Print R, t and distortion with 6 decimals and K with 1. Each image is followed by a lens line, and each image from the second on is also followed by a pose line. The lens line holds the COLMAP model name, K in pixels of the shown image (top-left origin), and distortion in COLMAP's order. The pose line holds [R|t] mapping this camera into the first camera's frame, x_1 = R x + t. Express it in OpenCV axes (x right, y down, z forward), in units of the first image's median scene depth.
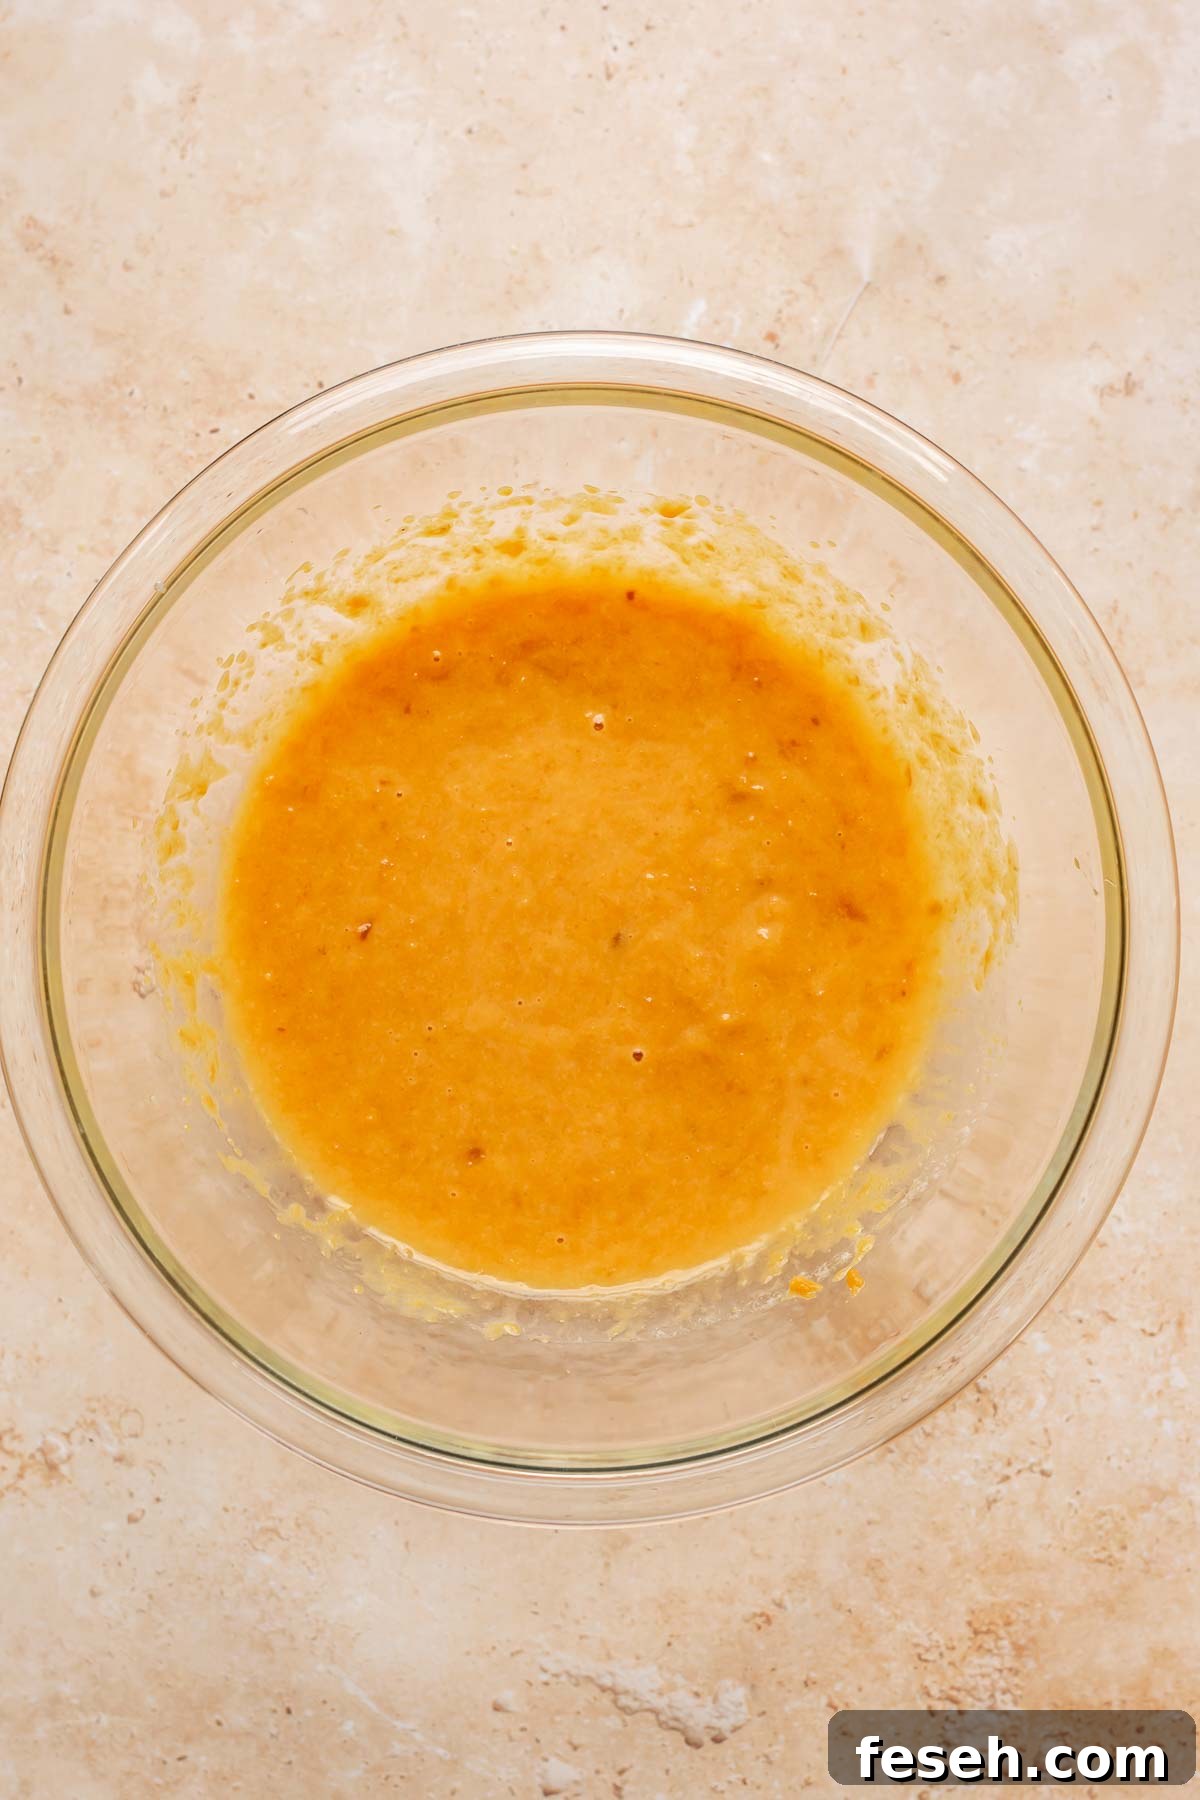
lens RADIAL K [[11935.4, 0, 600.6], [0, 11935.4, 901.2], [0, 0, 1]] dist [-0.330135, 0.000000]
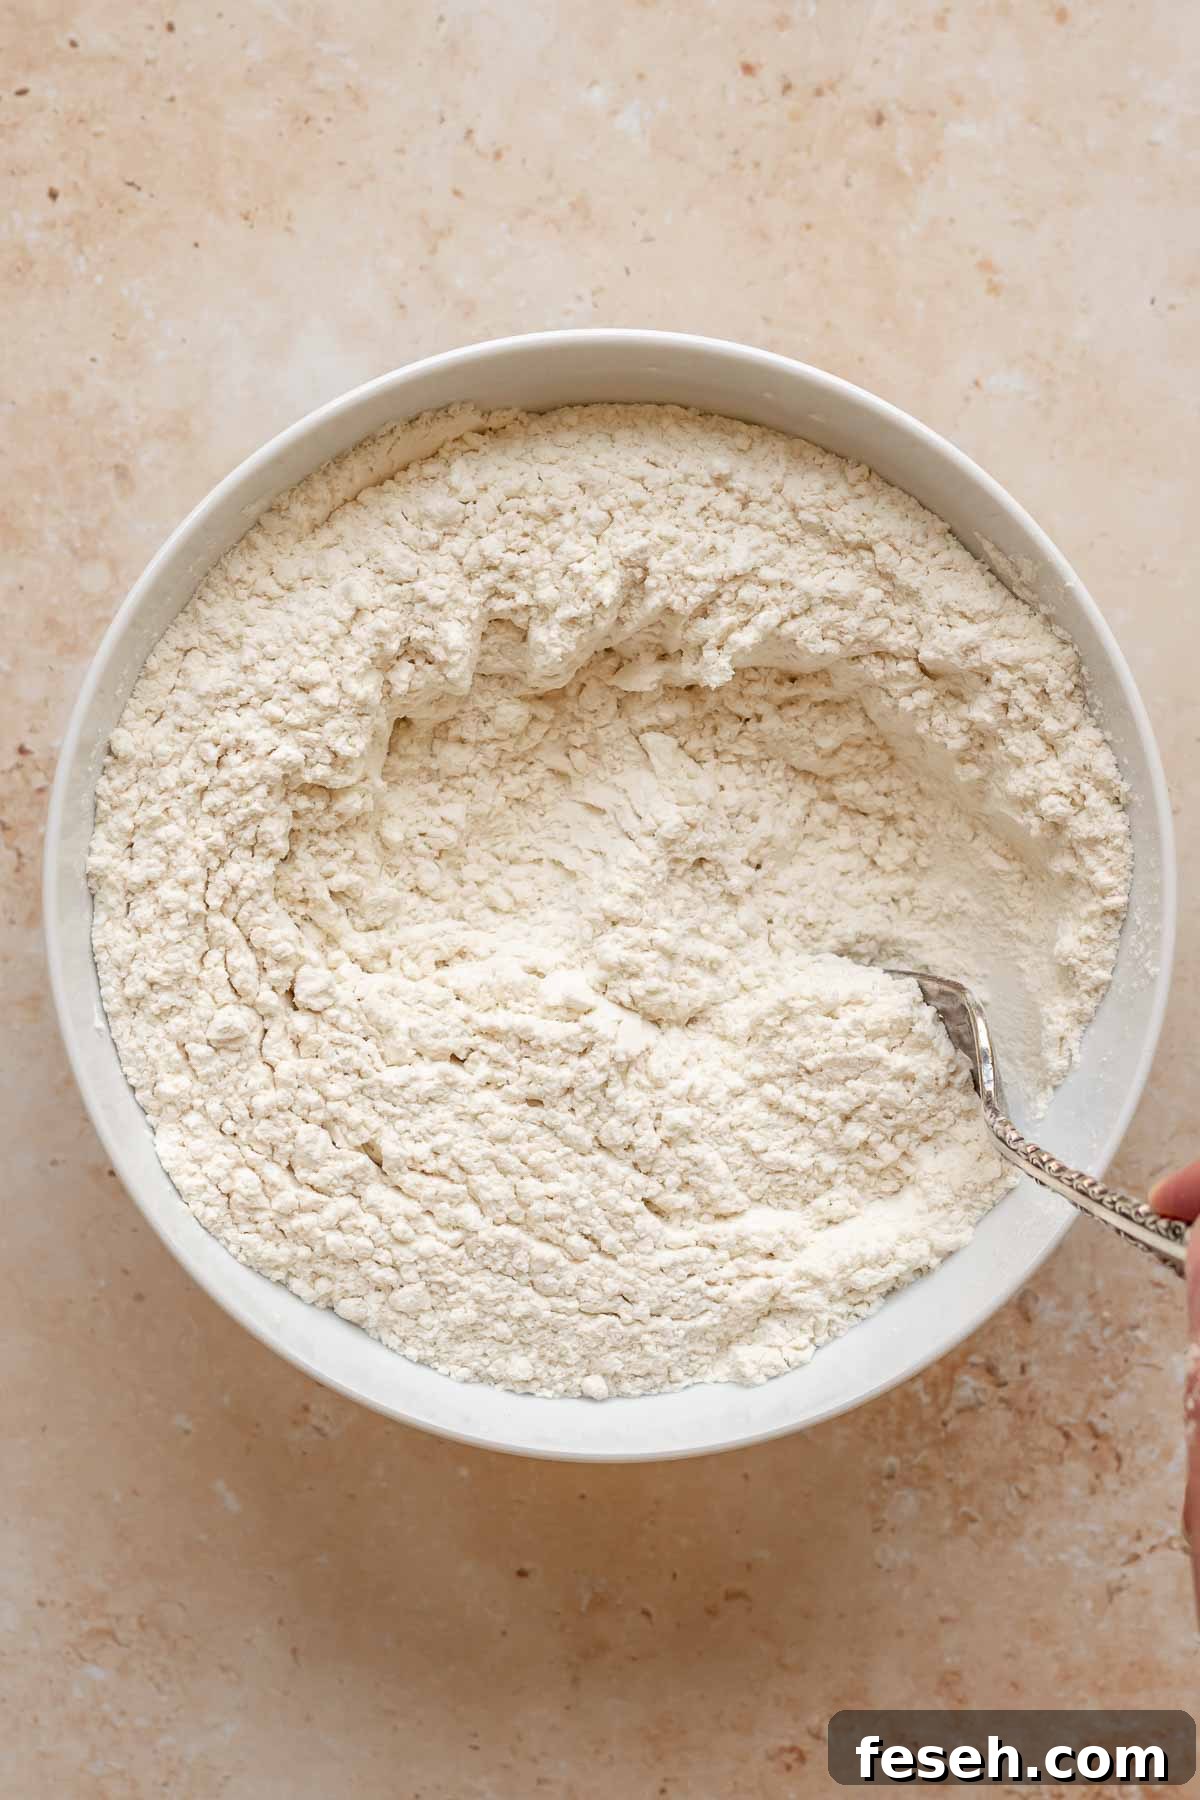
lens RADIAL K [[12138.8, 0, 598.6], [0, 12138.8, 899.5], [0, 0, 1]] dist [-0.360662, 0.000000]
pose [[0.999993, -0.002244, 0.002944, -0.000097], [0.002222, 0.999969, 0.007514, 0.003499], [-0.002960, -0.007508, 0.999967, 0.274952]]
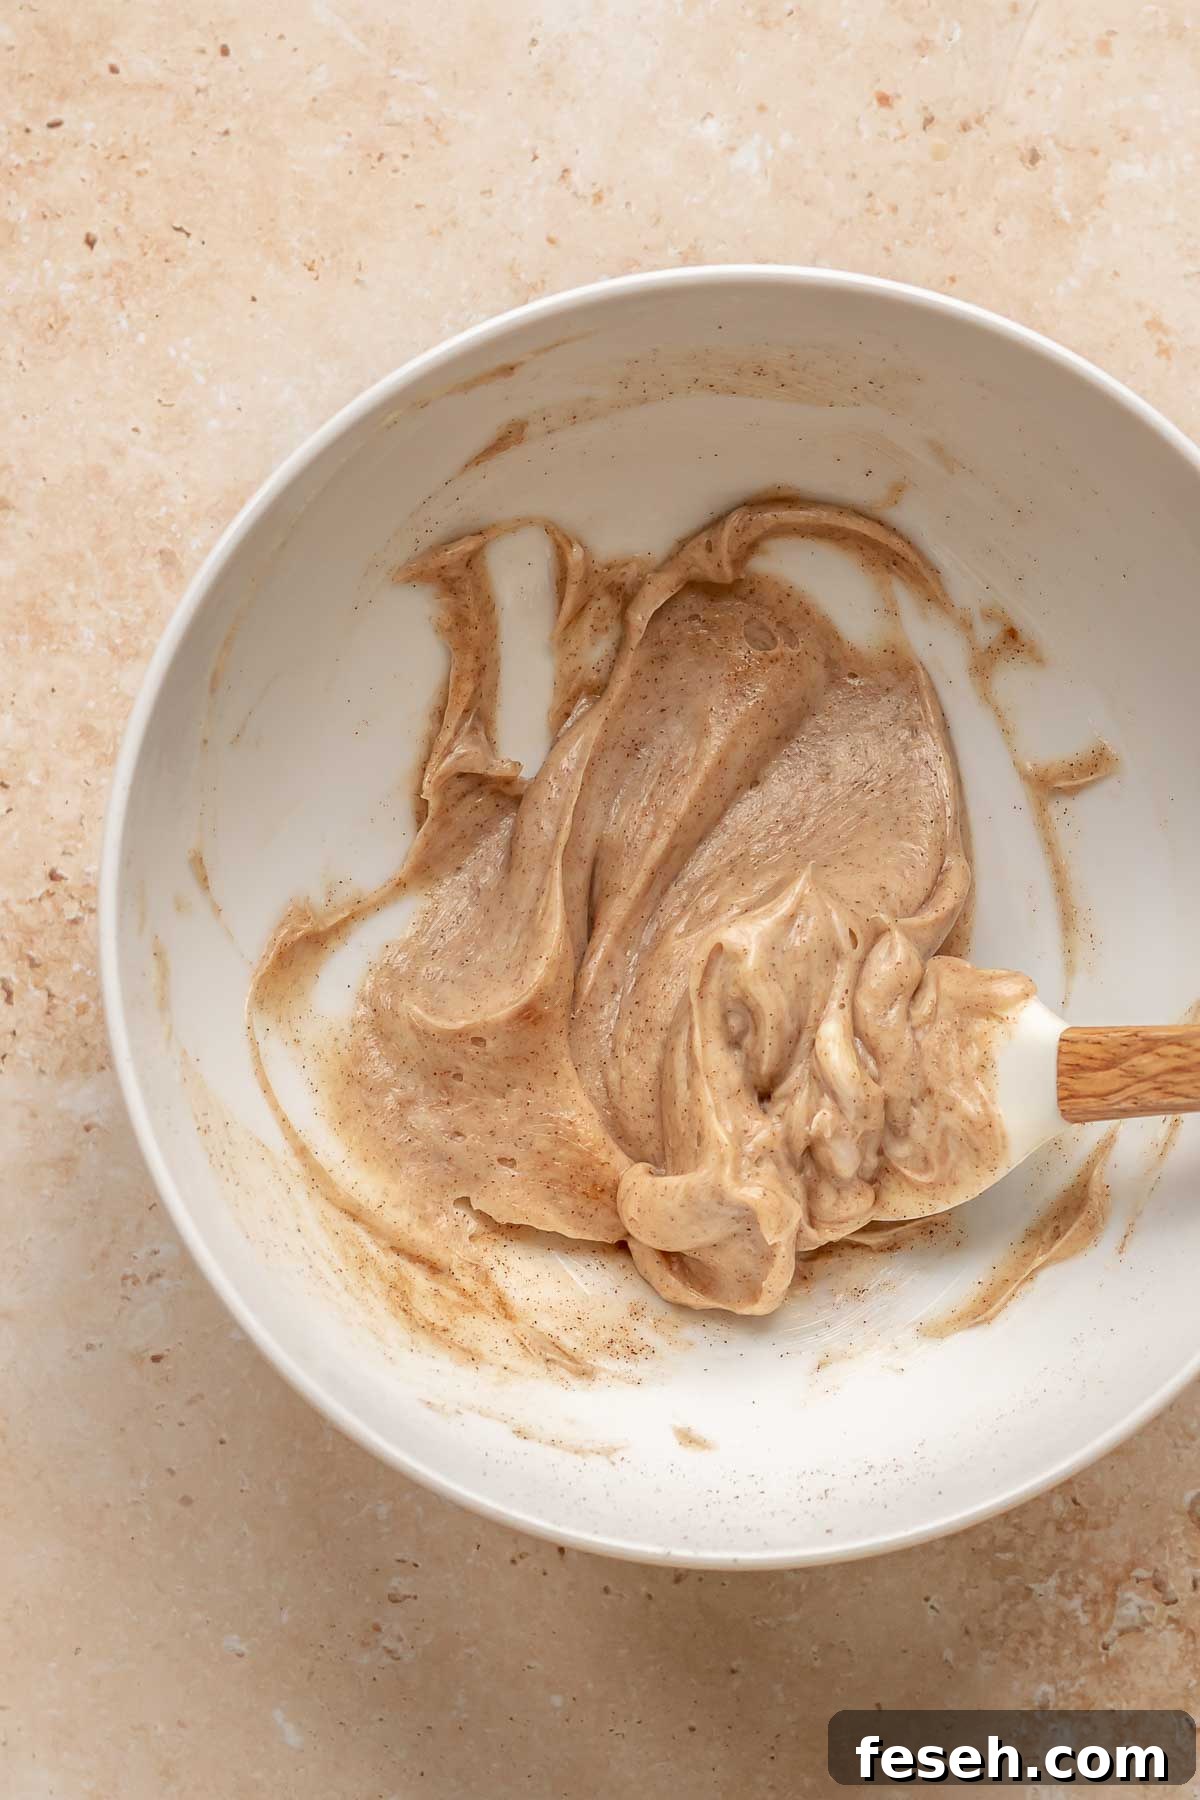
lens RADIAL K [[11935.4, 0, 603.0], [0, 11935.4, 905.8], [0, 0, 1]] dist [-0.330135, 0.000000]
pose [[0.999998, -0.000378, 0.001968, -0.004890], [0.000384, 0.999996, -0.002669, 0.003186], [-0.001967, 0.002670, 0.999995, 0.375895]]
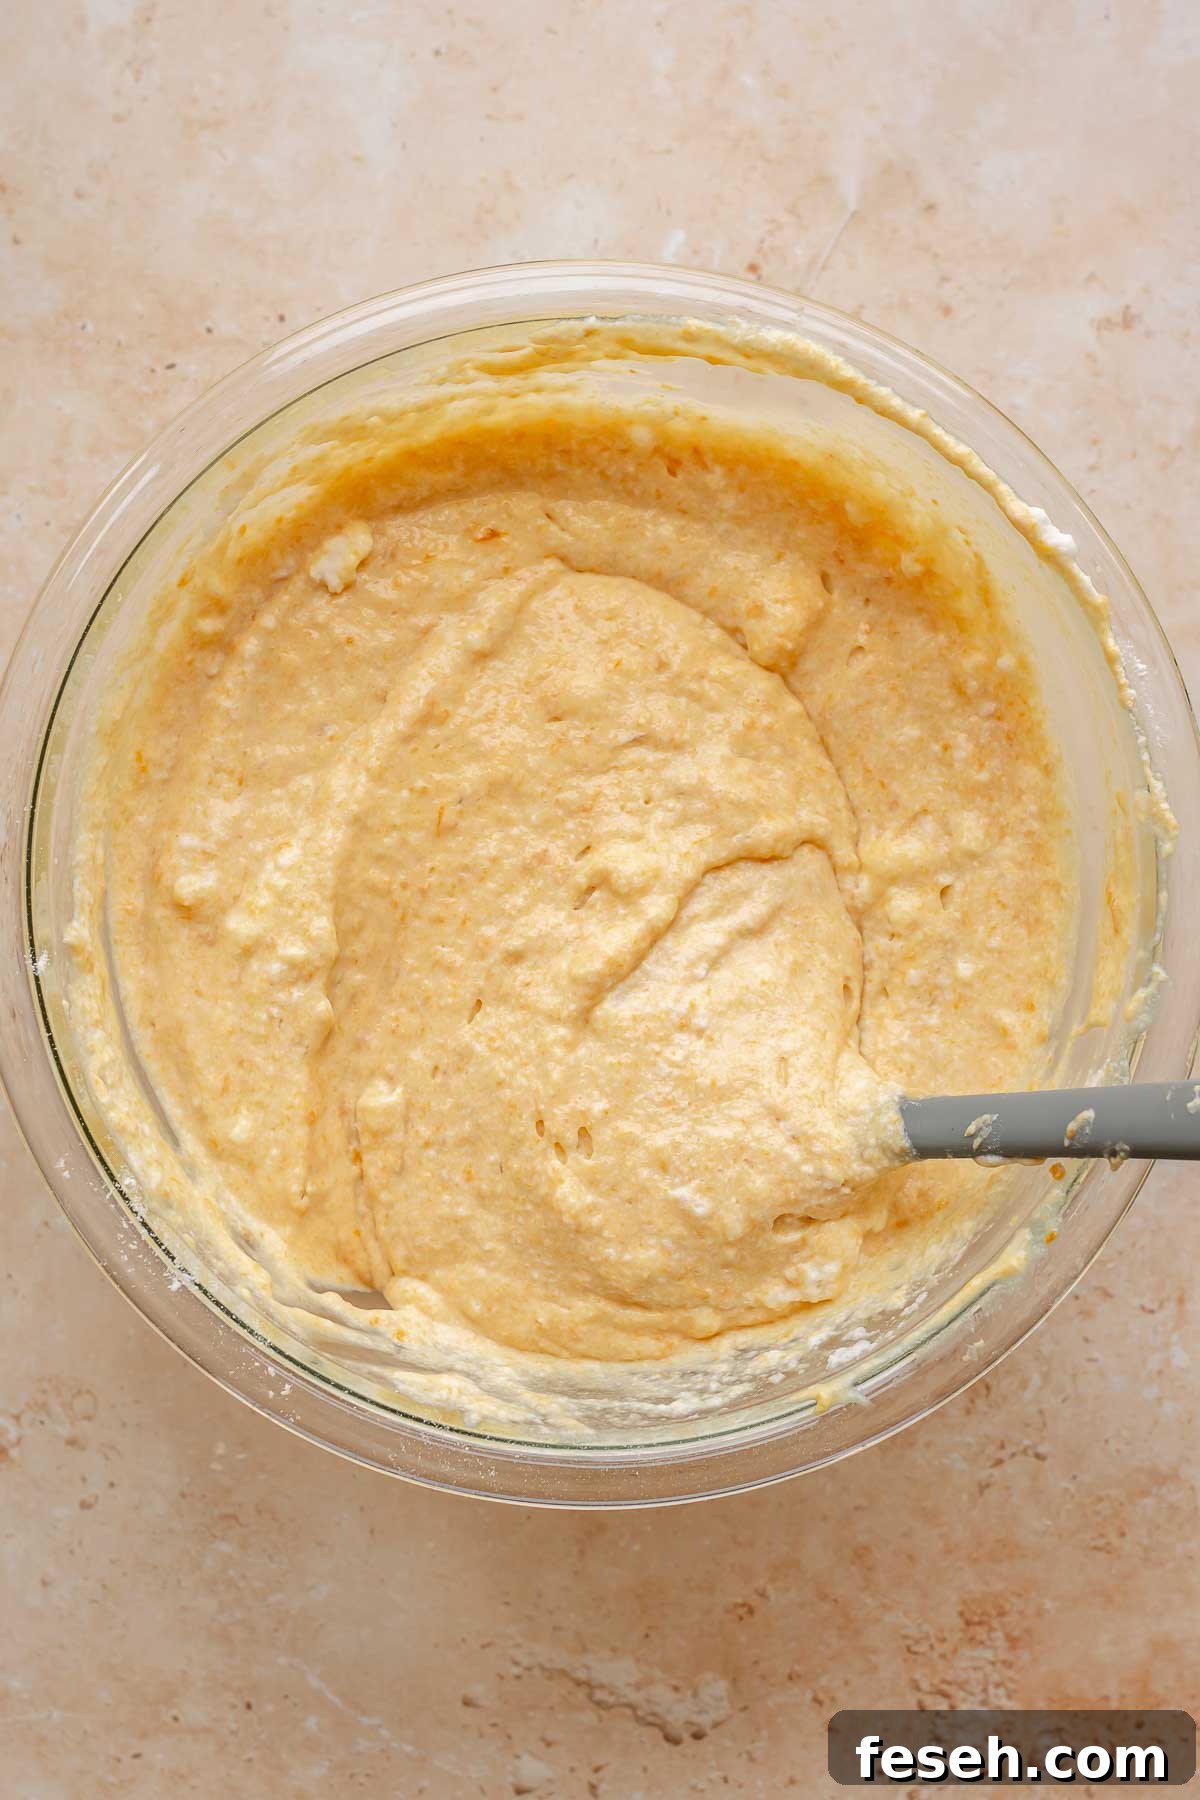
lens RADIAL K [[11935.4, 0, 597.0], [0, 11935.4, 896.0], [0, 0, 1]] dist [-0.330135, 0.000000]
pose [[0.999999, -0.000495, 0.001492, 0.000356], [0.000492, 0.999998, 0.001851, 0.001247], [-0.001493, -0.001850, 0.999997, 0.044374]]
